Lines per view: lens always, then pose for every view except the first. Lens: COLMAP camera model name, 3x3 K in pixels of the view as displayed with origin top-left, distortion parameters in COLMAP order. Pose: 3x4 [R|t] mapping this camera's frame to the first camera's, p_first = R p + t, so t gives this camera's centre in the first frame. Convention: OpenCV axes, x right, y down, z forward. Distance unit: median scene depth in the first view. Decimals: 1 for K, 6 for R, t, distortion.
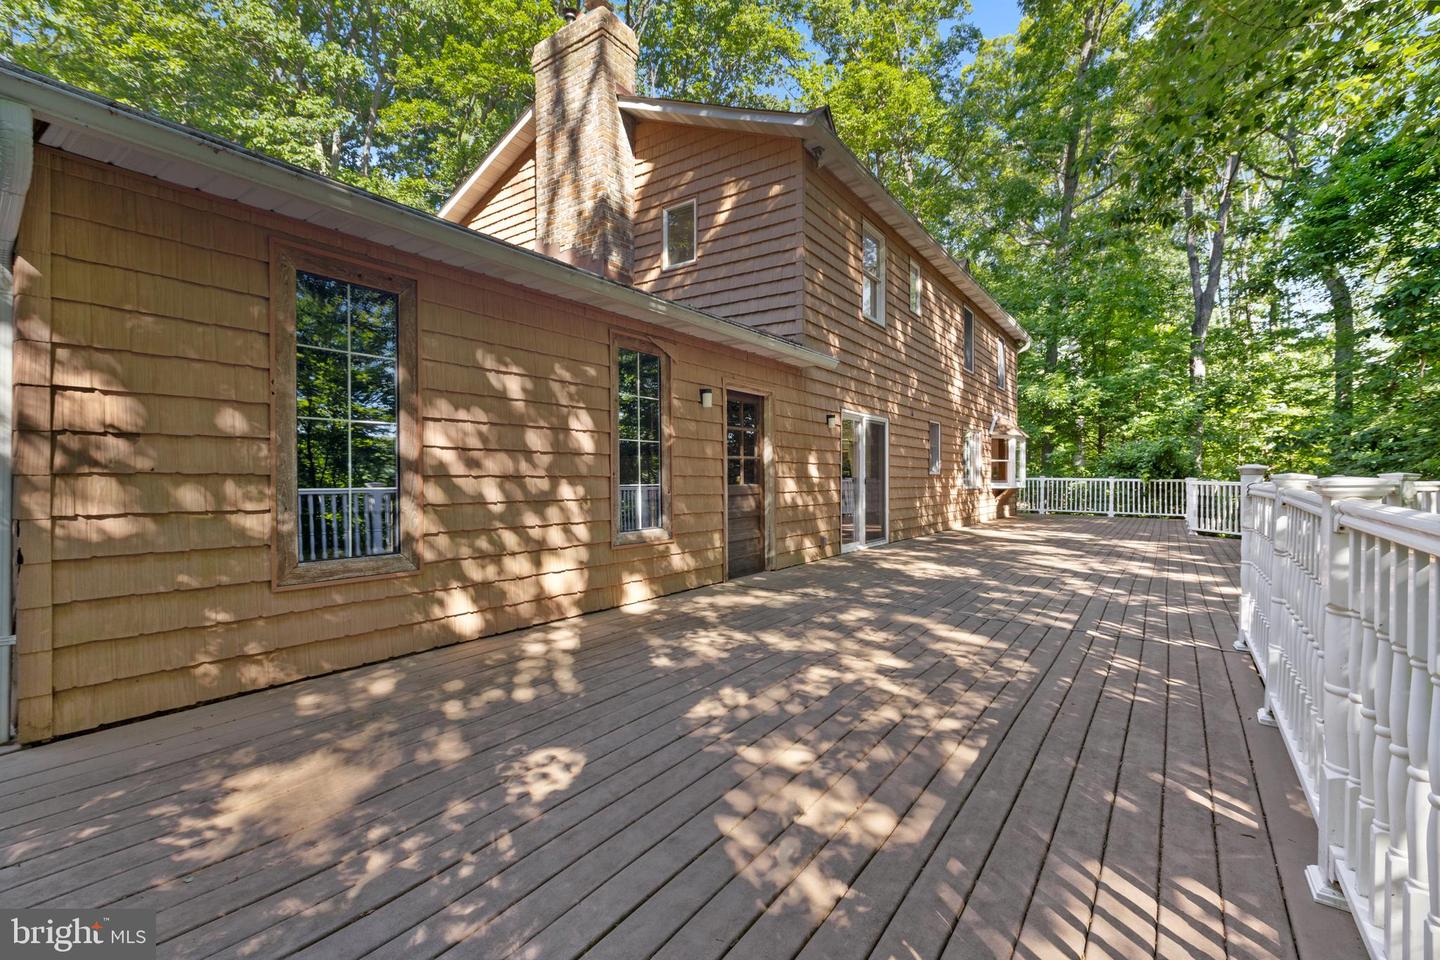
lens RADIAL K [[652.7, 0, 726.9], [0, 652.7, 484.2], [0, 0, 1]] dist [0.023409, -0.000326]
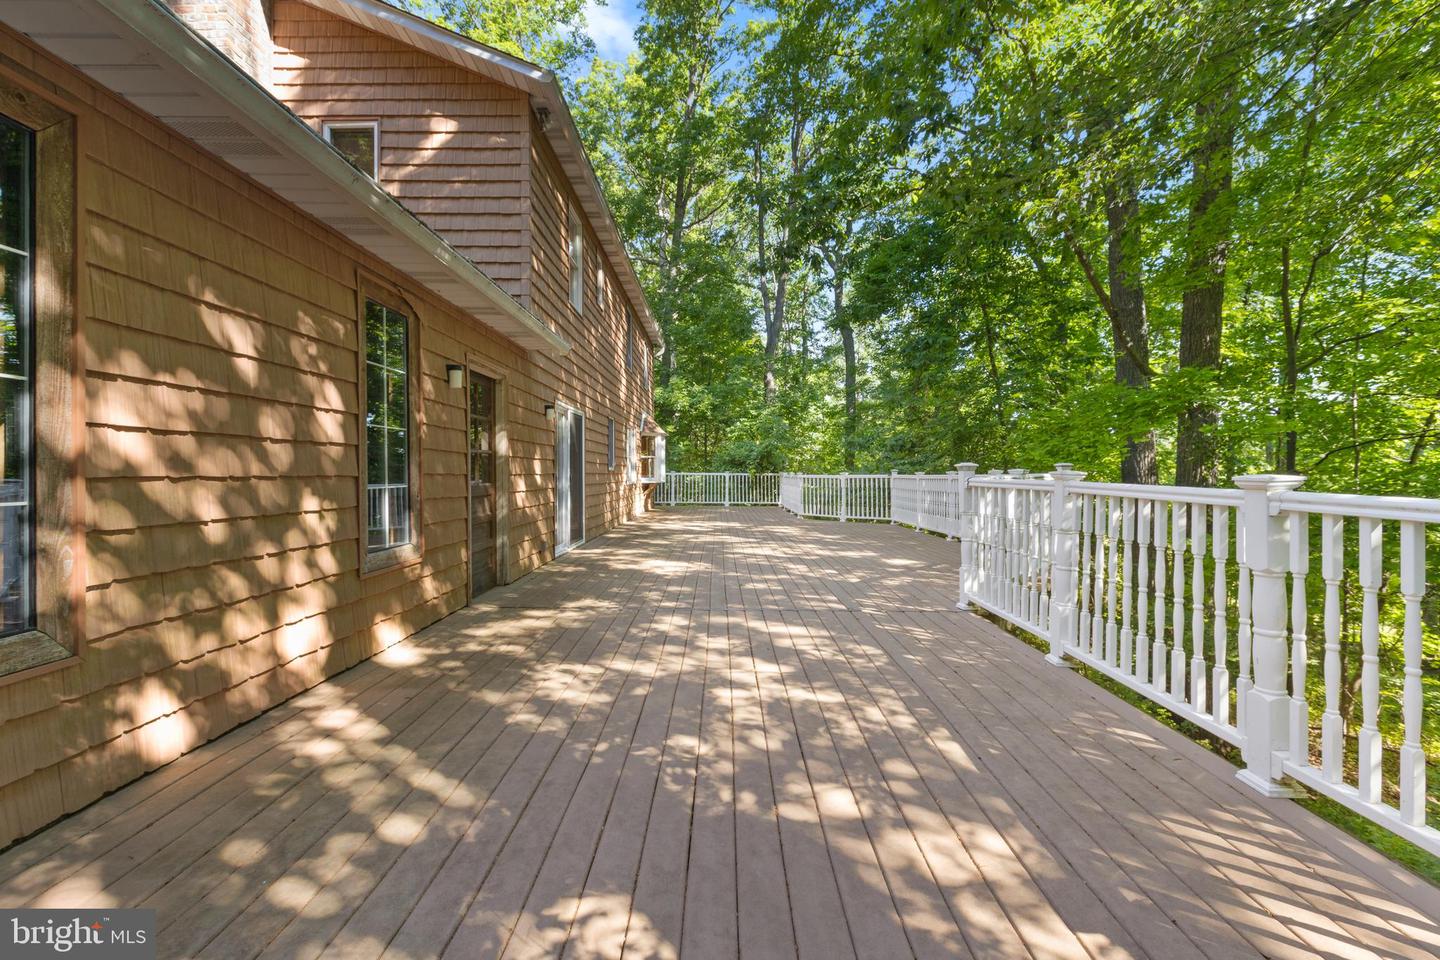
lens RADIAL K [[652.7, 0, 724.1], [0, 652.7, 469.1], [0, 0, 1]] dist [0.023409, -0.000326]
pose [[0.818846, -0.006484, 0.573977, -0.295390], [0.015627, 0.999817, -0.010998, -0.008759], [-0.573800, 0.017975, 0.818798, 0.209974]]
